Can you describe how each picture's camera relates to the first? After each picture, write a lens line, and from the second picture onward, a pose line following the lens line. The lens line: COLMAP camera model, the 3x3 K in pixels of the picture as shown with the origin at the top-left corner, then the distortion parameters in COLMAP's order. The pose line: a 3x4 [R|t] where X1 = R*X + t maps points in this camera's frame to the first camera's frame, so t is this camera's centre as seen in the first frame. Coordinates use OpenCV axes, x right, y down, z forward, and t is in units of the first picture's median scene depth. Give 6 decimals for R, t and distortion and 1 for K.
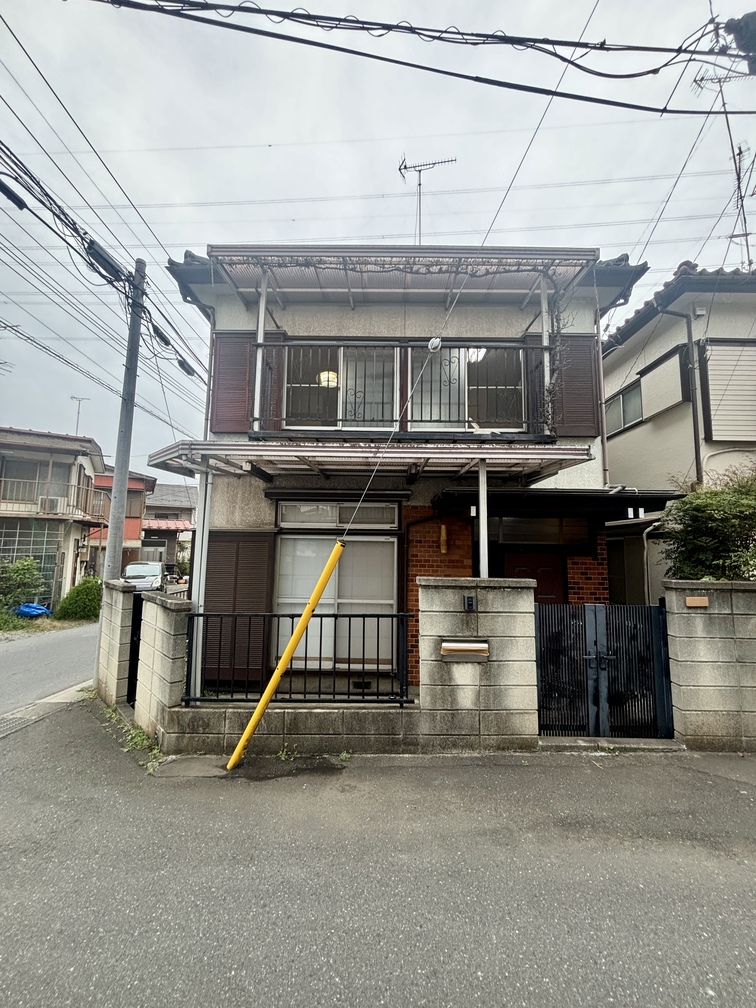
lens RADIAL K [[405.2, 0, 377.6], [0, 405.2, 505.0], [0, 0, 1]] dist [0.002086, -0.000535]
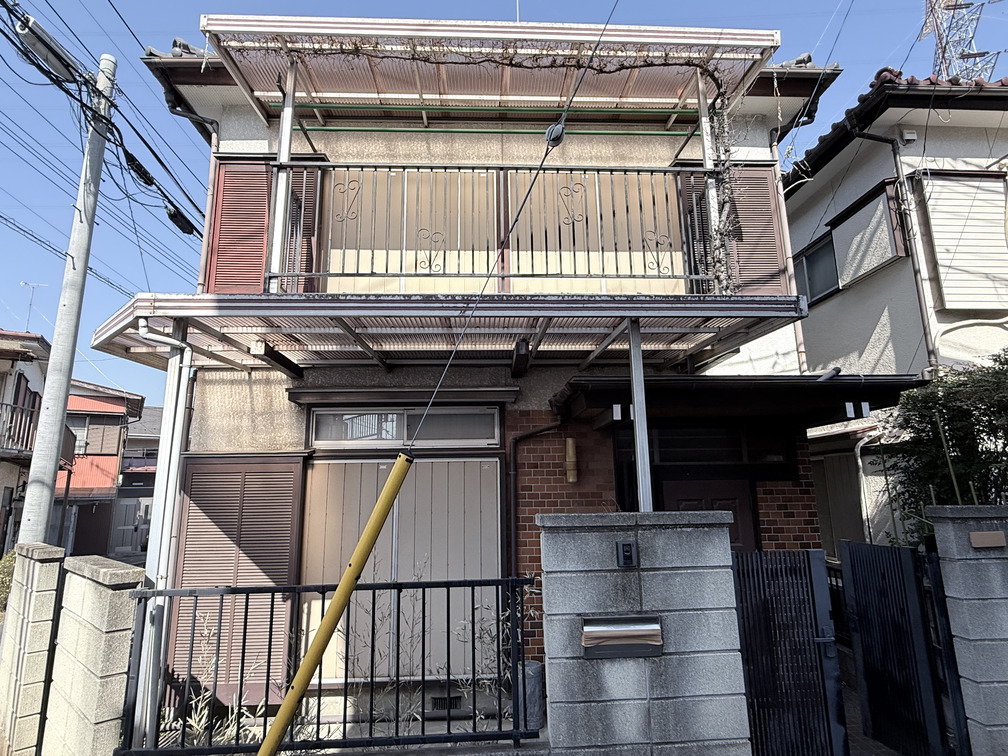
lens RADIAL K [[561.4, 0, 500.3], [0, 561.4, 378.6], [0, 0, 1]] dist [-0.004270, 0.006753]
pose [[0.997941, -0.016987, 0.061842, -0.002487], [0.022646, 0.995503, -0.091985, 0.035254], [-0.060002, 0.093196, 0.993838, 0.105014]]
